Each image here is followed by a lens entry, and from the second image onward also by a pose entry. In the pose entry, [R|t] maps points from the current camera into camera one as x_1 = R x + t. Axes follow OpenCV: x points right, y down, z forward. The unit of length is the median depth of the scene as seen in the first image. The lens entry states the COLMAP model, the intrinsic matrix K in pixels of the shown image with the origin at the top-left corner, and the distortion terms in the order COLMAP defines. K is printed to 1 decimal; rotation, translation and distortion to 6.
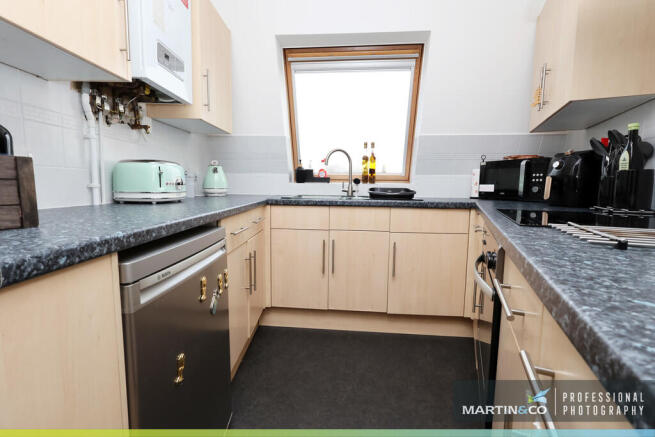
lens RADIAL K [[301.6, 0, 326.6], [0, 301.6, 217.0], [0, 0, 1]] dist [-0.002593, 0.000294]
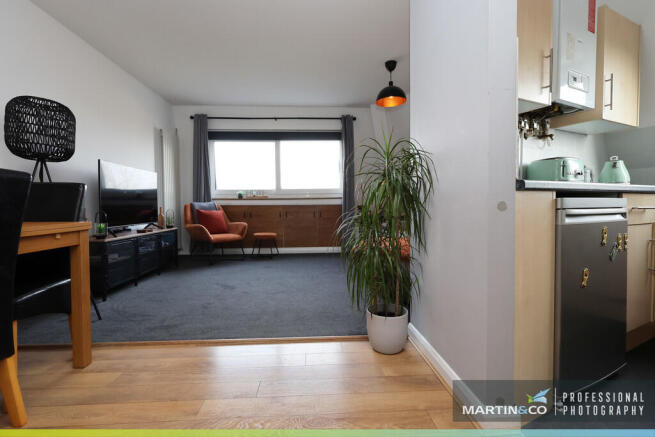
lens RADIAL K [[301.6, 0, 326.6], [0, 301.6, 217.0], [0, 0, 1]] dist [-0.002593, 0.000294]
pose [[0.454847, 0.011753, -0.890492, 0.117204], [-0.077250, 0.996665, -0.026304, 0.140675], [0.887213, 0.080755, 0.454238, -0.374438]]
